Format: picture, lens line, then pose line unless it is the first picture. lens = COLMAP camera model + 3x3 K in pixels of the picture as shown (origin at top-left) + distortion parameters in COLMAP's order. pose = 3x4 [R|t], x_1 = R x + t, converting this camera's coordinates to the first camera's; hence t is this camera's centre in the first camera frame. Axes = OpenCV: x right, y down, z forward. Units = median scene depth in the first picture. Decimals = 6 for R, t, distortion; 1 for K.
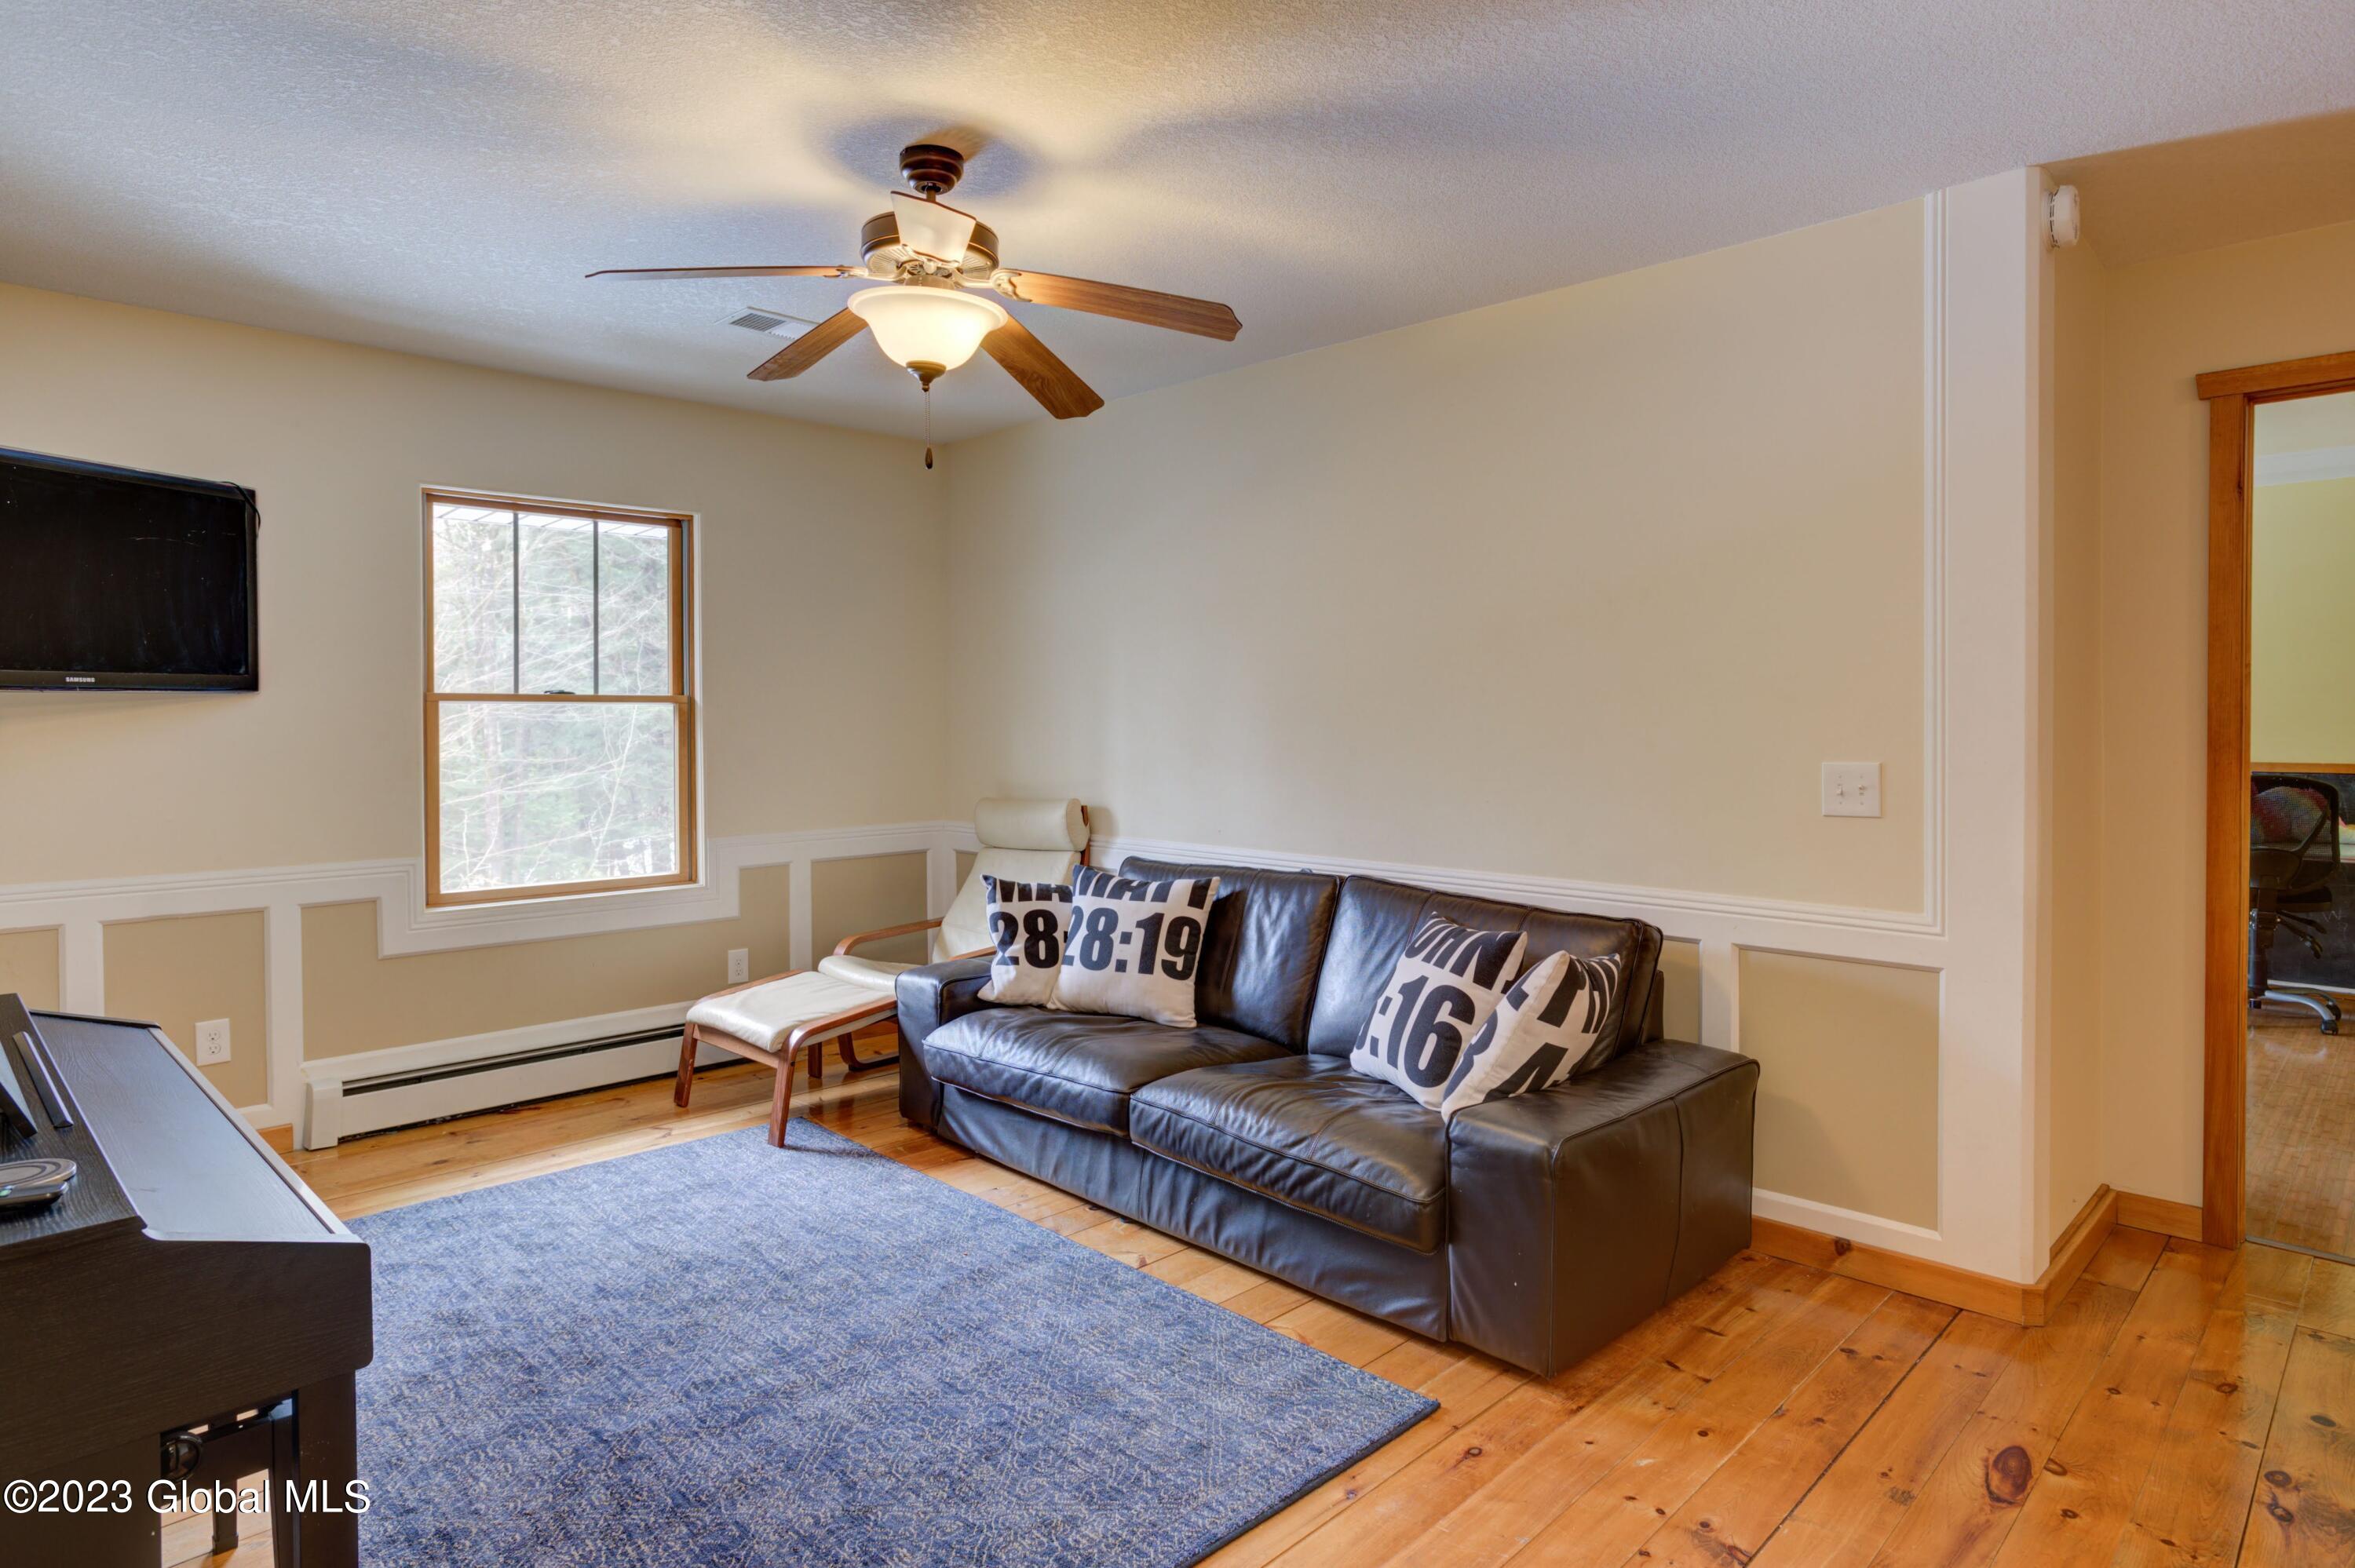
lens RADIAL K [[1320.4, 0, 1177.6], [0, 1320.4, 769.7], [0, 0, 1]] dist [0.014415, 0.000285]
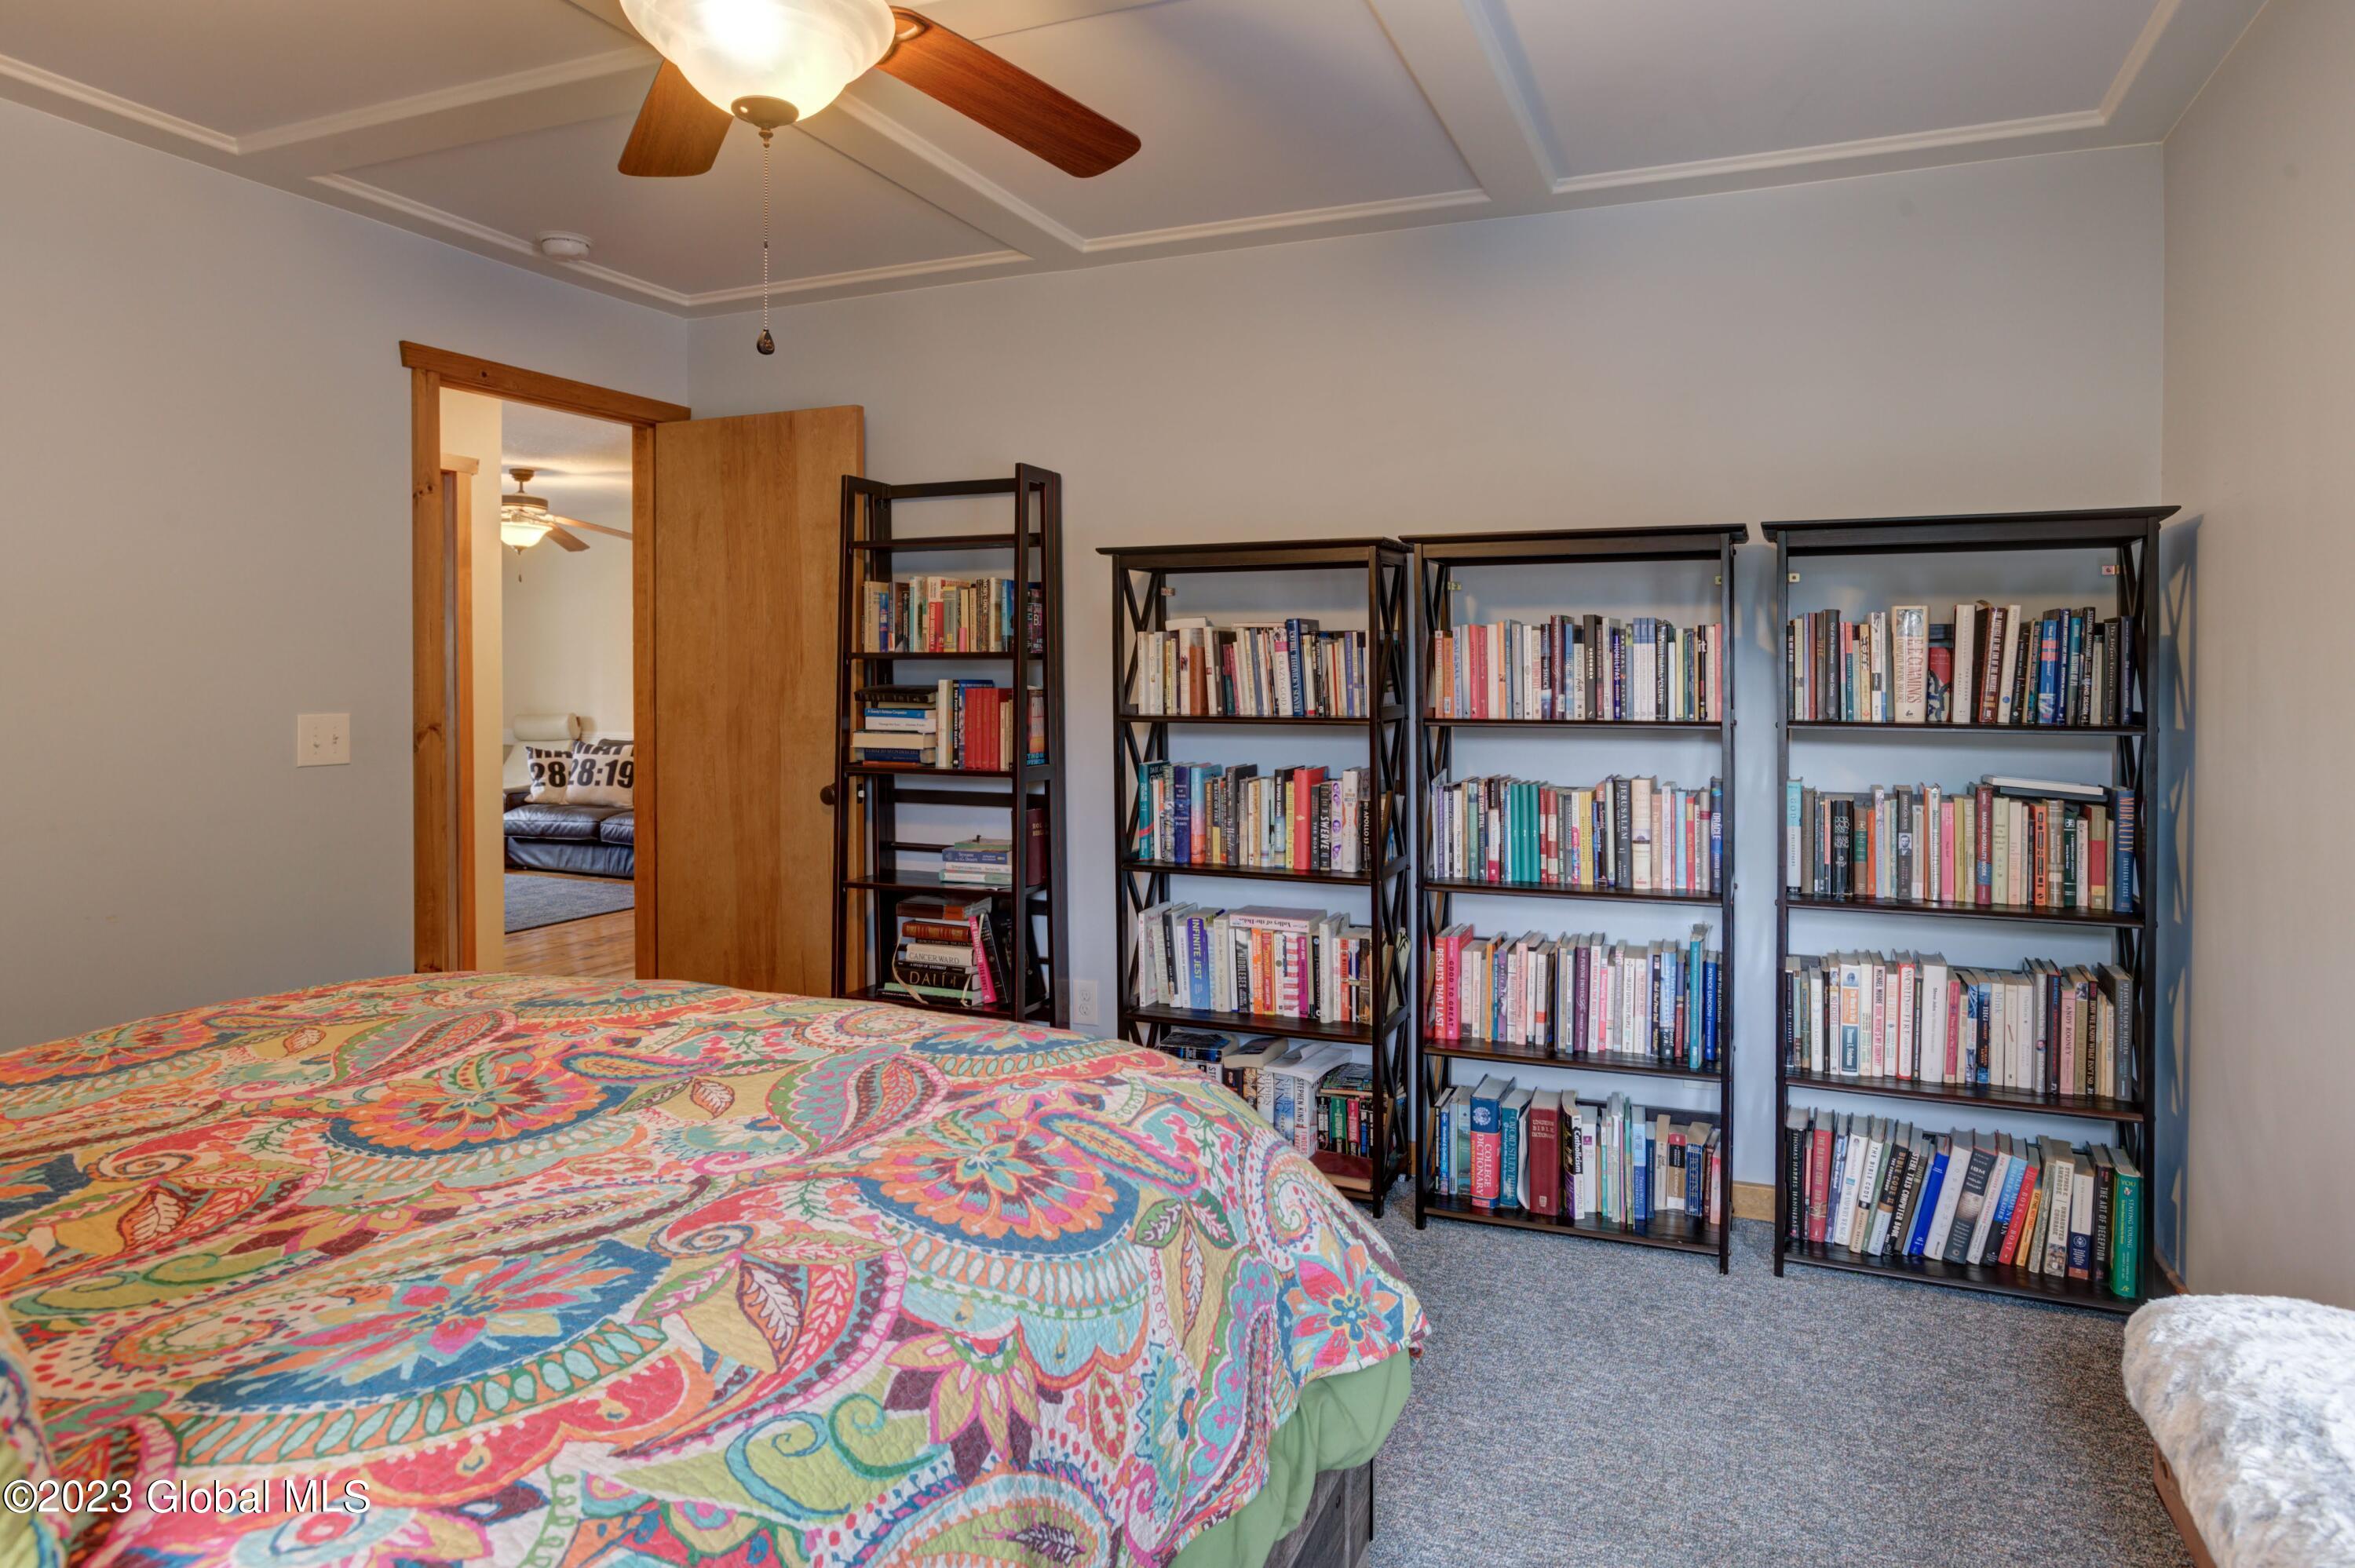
lens RADIAL K [[1320.4, 0, 1186.4], [0, 1320.4, 768.8], [0, 0, 1]] dist [0.014415, 0.000285]
pose [[0.931970, 0.004250, 0.362510, 0.072585], [-0.011968, 0.999747, 0.019045, 0.067626], [-0.362338, -0.022088, 0.931785, -1.434740]]
